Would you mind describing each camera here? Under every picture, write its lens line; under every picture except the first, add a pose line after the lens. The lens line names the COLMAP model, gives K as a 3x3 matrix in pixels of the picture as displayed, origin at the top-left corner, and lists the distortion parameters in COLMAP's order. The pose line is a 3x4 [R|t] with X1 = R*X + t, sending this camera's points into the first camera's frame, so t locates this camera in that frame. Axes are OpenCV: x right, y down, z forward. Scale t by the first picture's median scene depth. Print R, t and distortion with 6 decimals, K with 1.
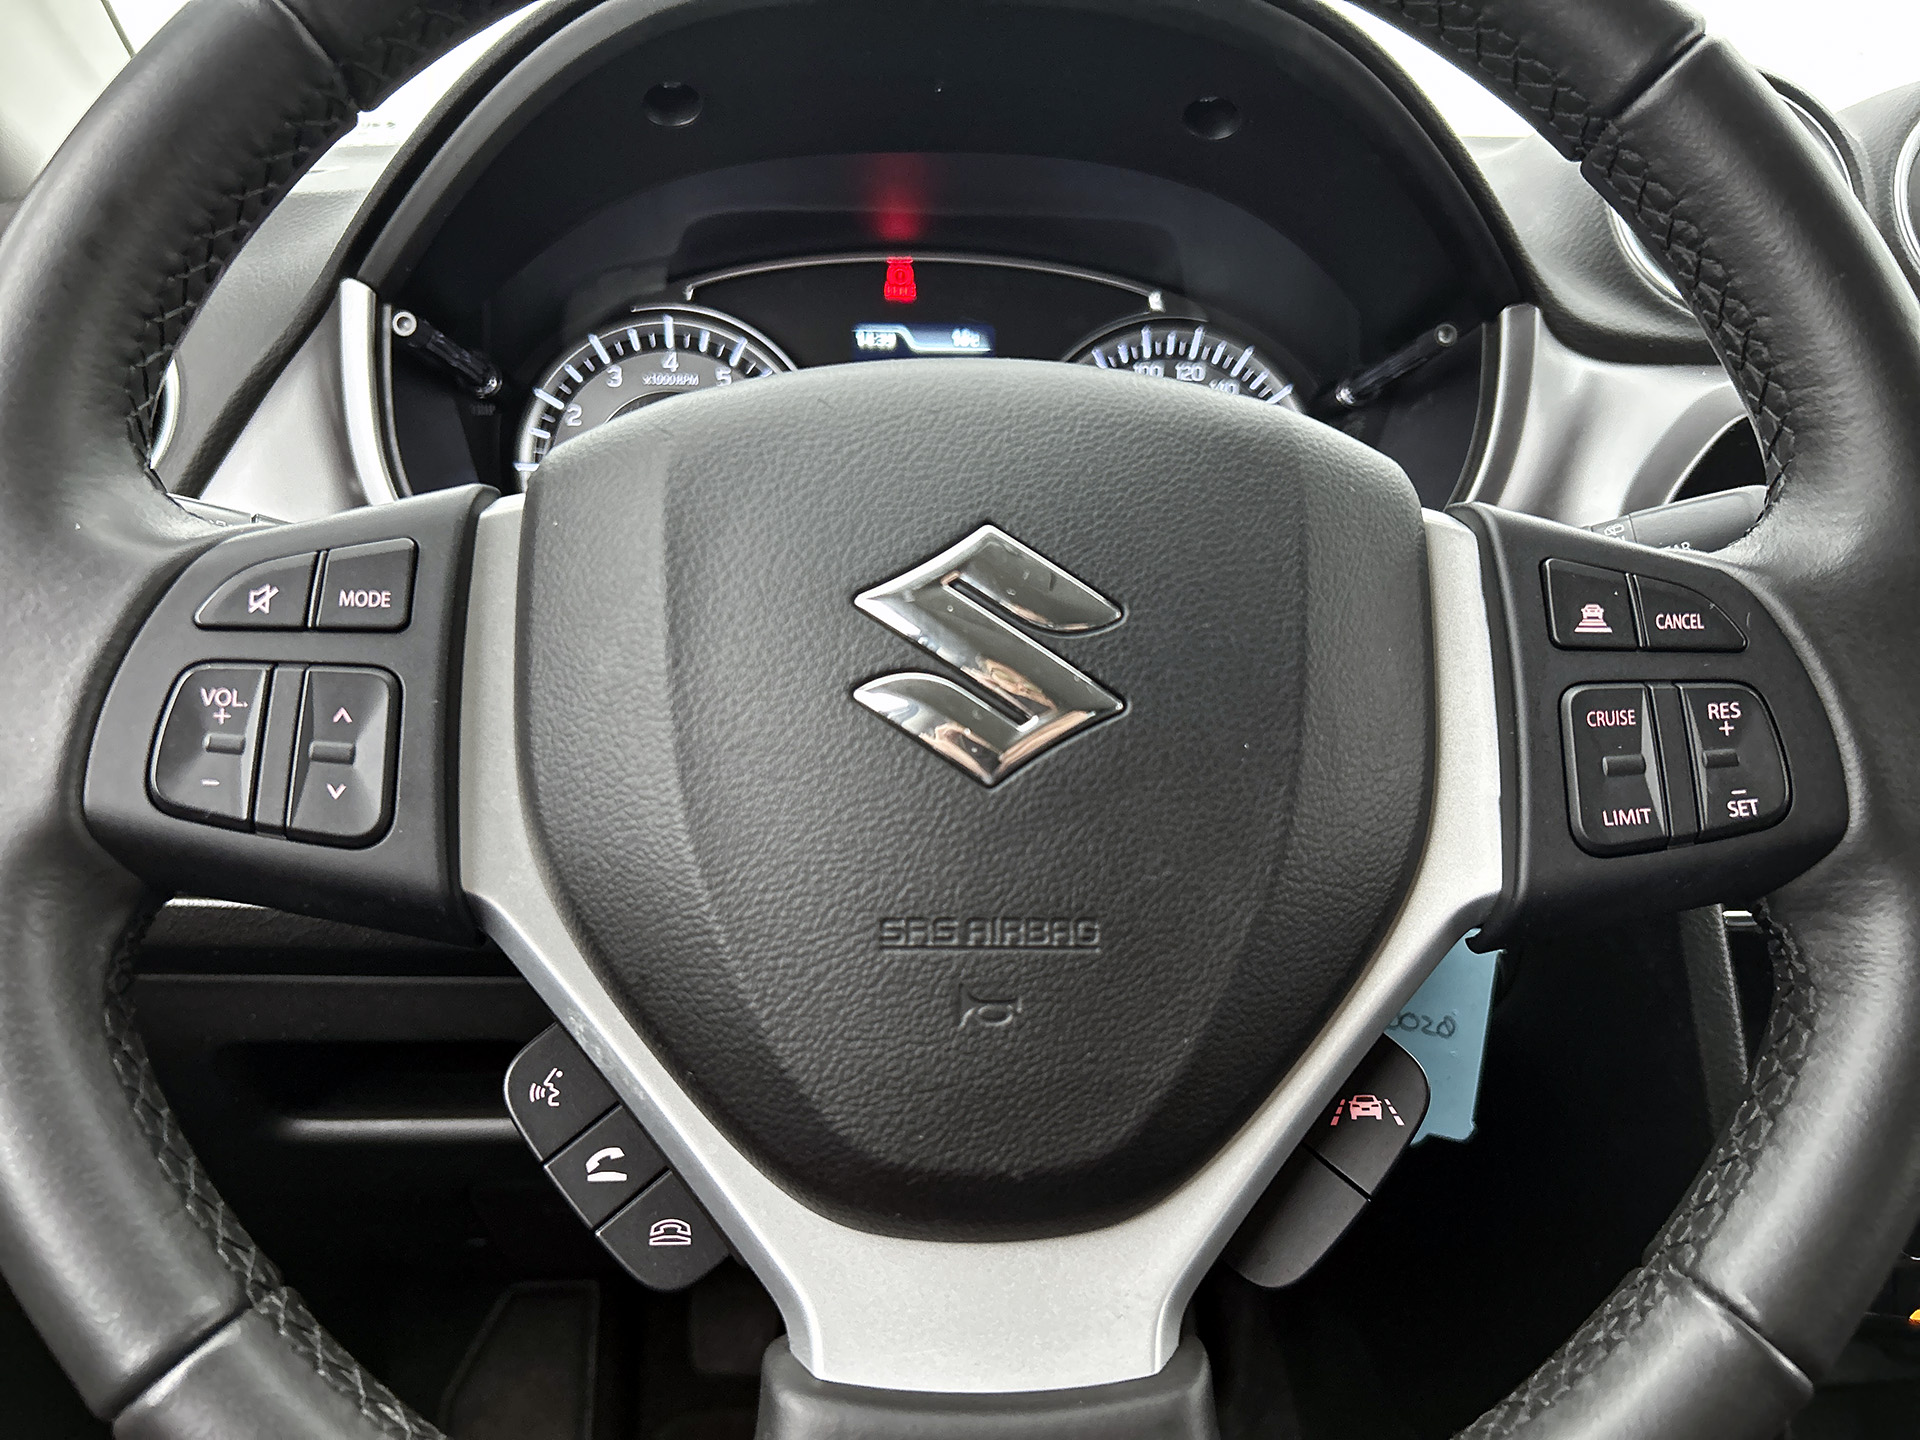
lens RADIAL K [[1469.7, 0, 953.6], [0, 1469.7, 713.4], [0, 0, 1]] dist [0.002857, -0.000100]
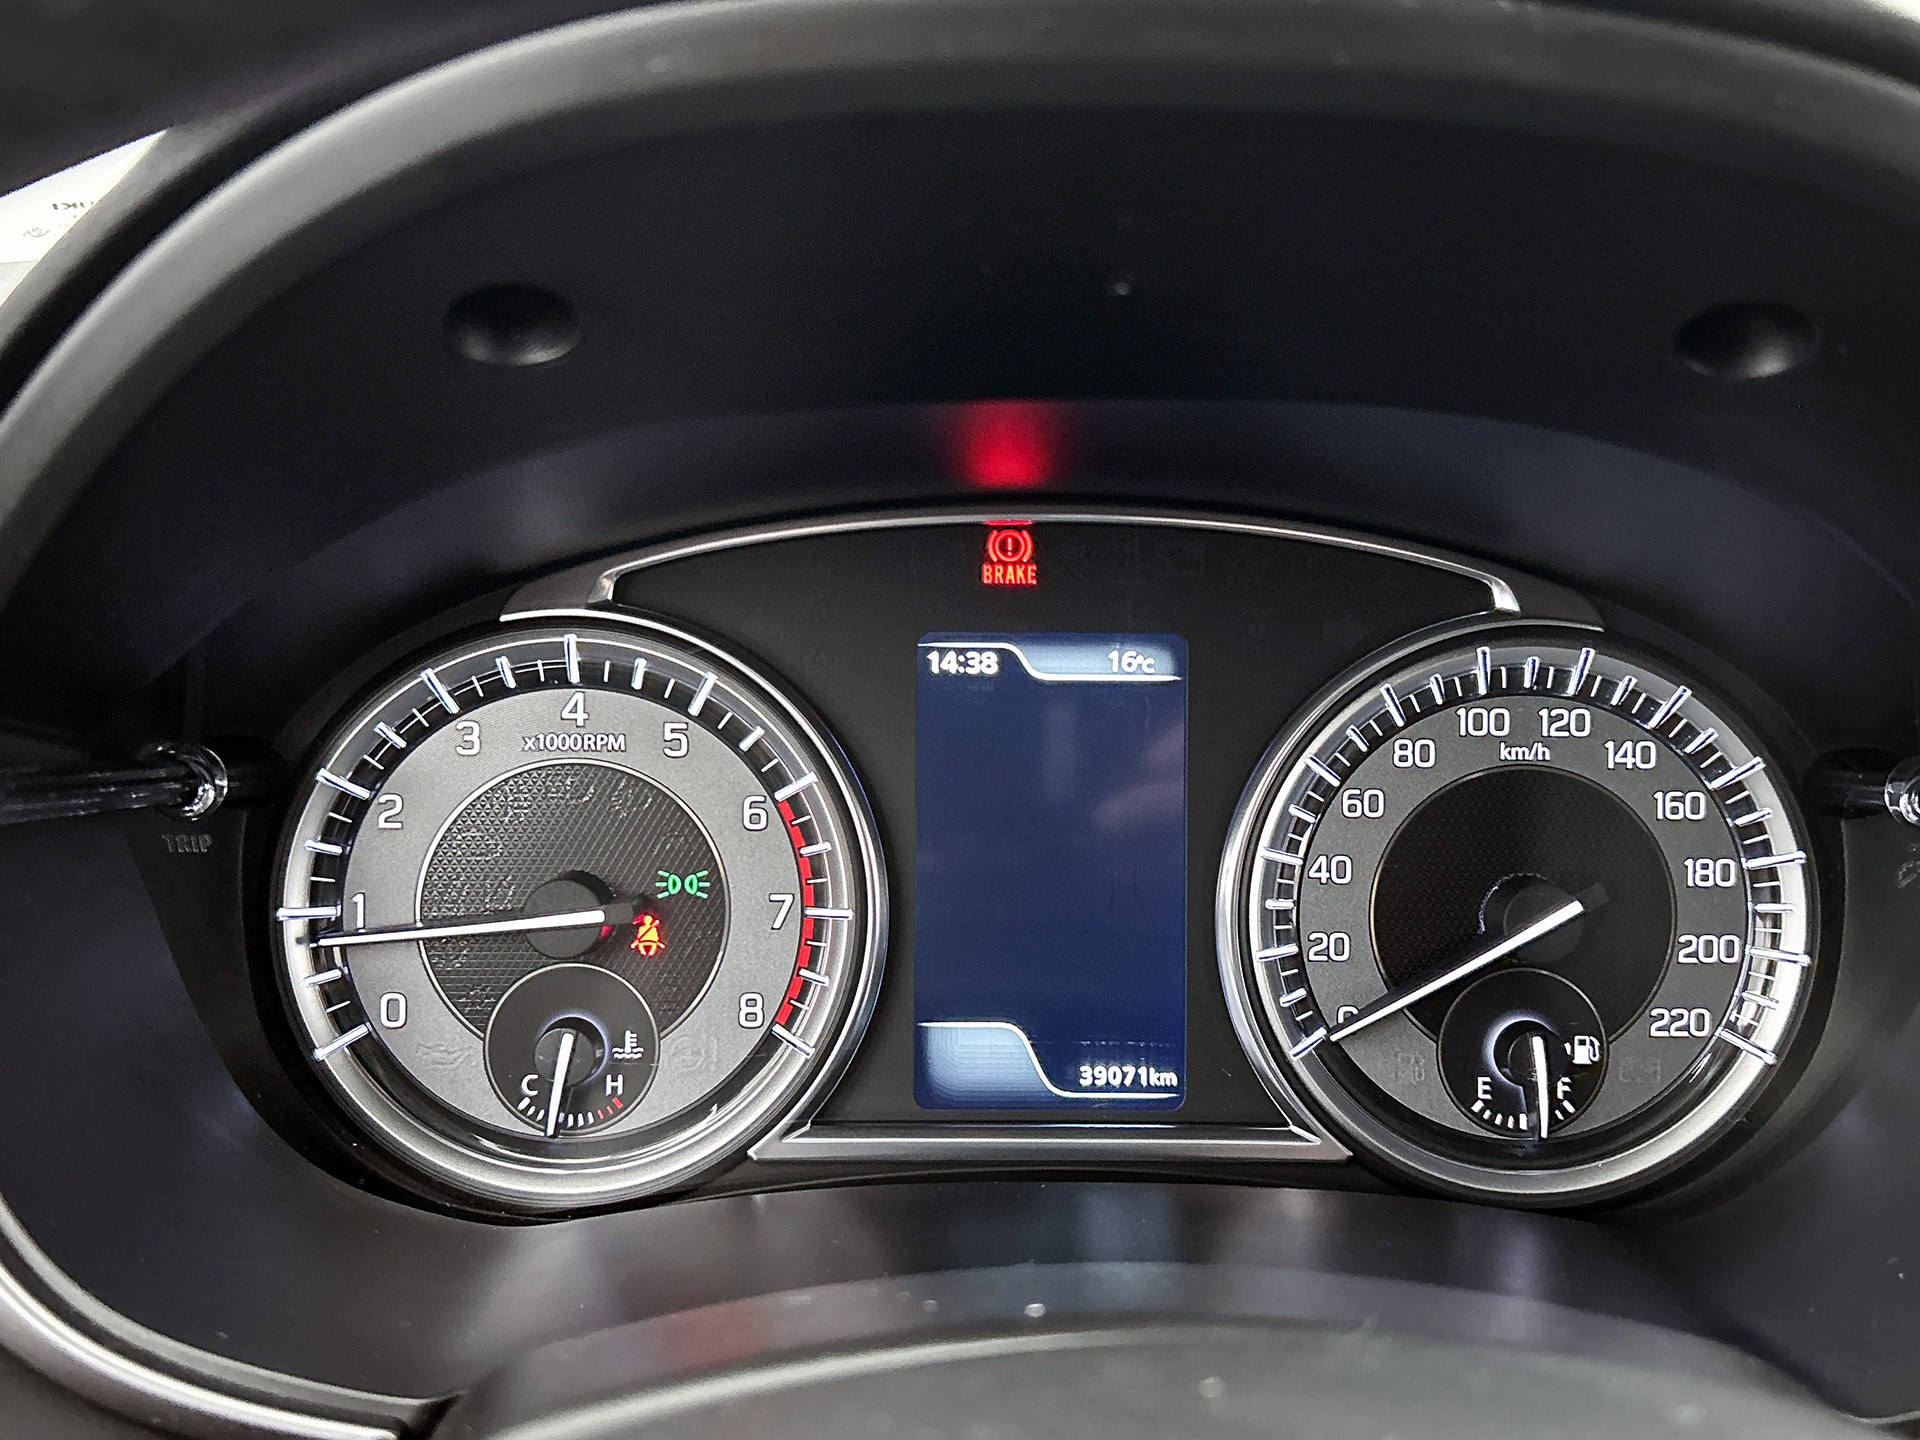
lens RADIAL K [[1802.0, 0, 960.0], [0, 1802.0, 720.0], [0, 0, 1]] dist [0.210483, -0.837651]
pose [[0.999097, 0.003087, -0.042367, -0.025391], [-0.005295, 0.998628, -0.052096, -0.195359], [0.042148, 0.052274, 0.997743, 0.342804]]
